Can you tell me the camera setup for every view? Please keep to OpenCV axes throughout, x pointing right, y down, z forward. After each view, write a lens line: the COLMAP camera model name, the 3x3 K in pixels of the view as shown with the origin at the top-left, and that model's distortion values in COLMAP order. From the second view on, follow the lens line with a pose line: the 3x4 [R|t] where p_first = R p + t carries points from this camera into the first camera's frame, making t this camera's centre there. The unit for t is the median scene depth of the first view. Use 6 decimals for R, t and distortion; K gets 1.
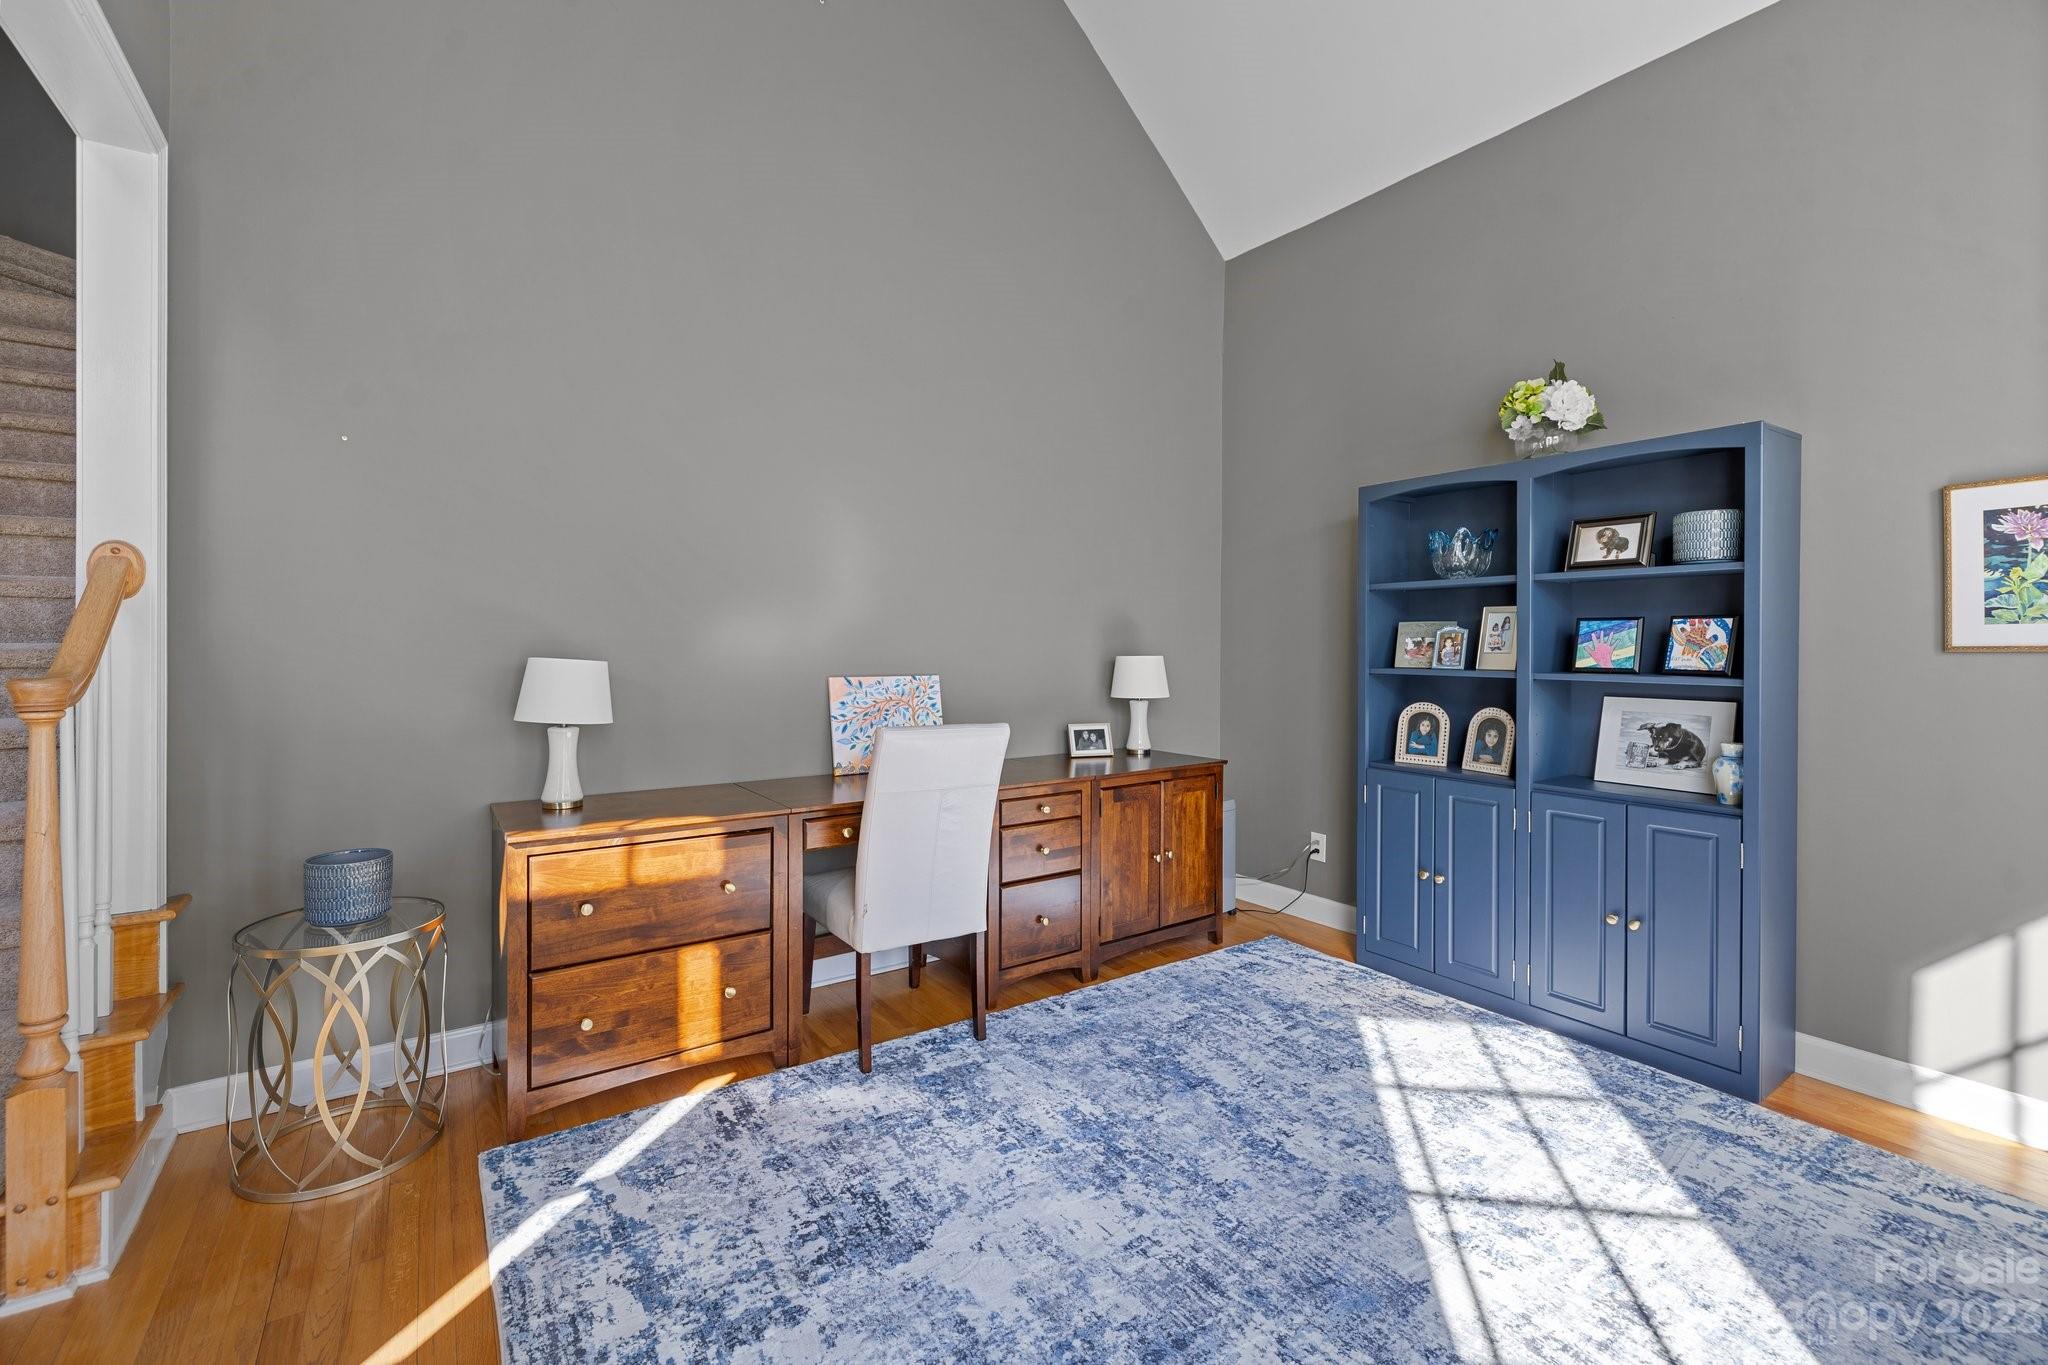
lens RADIAL K [[876.1, 0, 1029.7], [0, 876.1, 651.7], [0, 0, 1]] dist [0.001329, 0.000080]
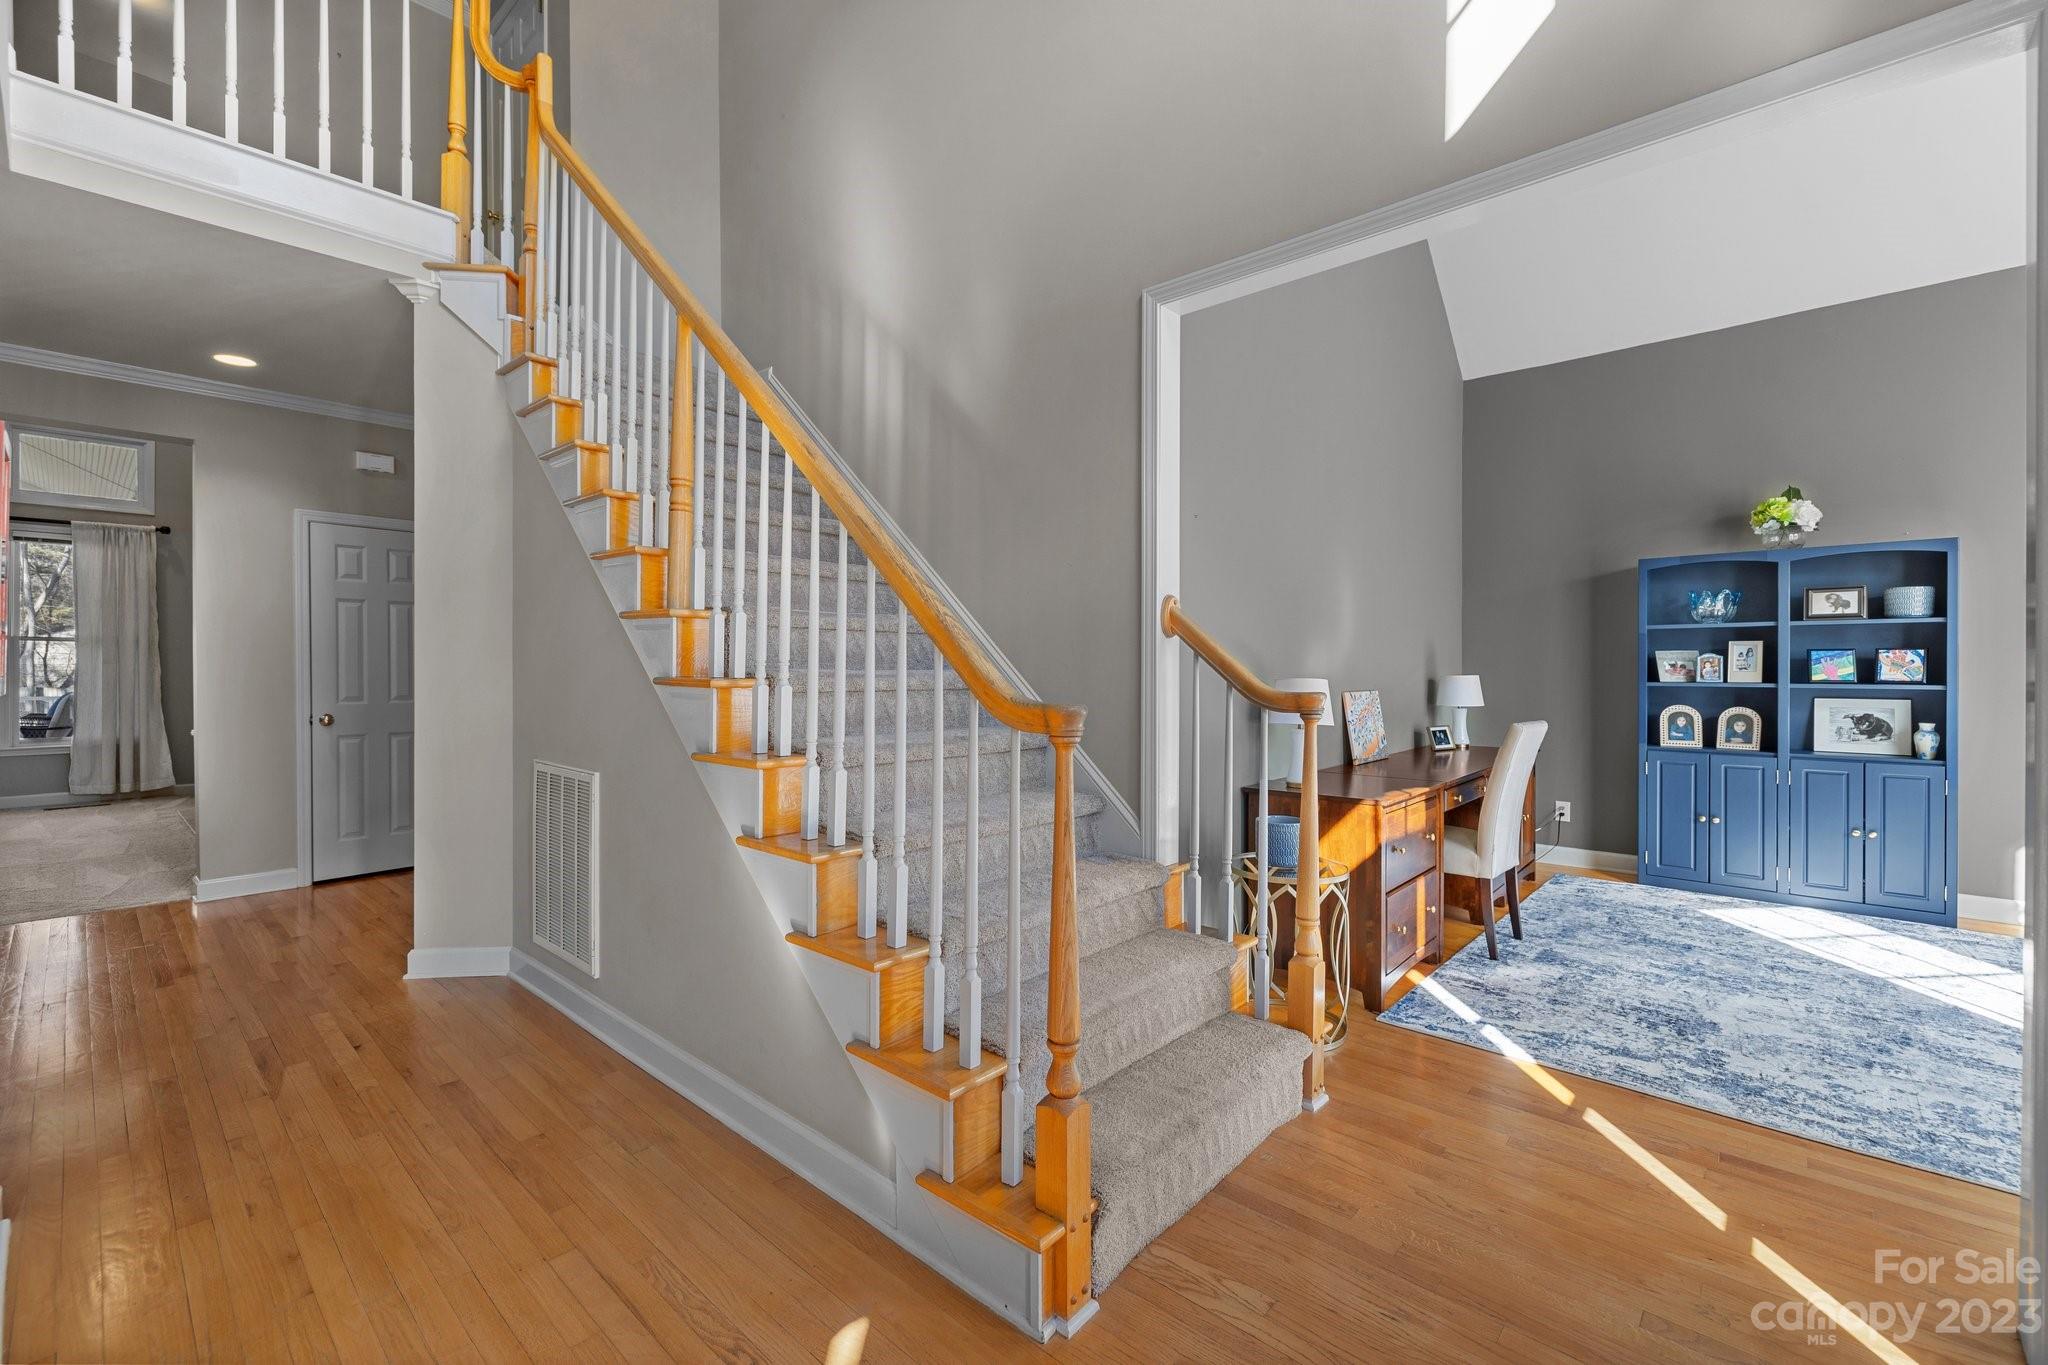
lens RADIAL K [[876.1, 0, 1011.2], [0, 876.1, 673.5], [0, 0, 1]] dist [0.001329, 0.000080]
pose [[0.971233, -0.006383, 0.238047, -1.246185], [0.006615, 0.999978, -0.000177, -0.003782], [-0.238041, 0.001746, 0.971254, -0.217799]]
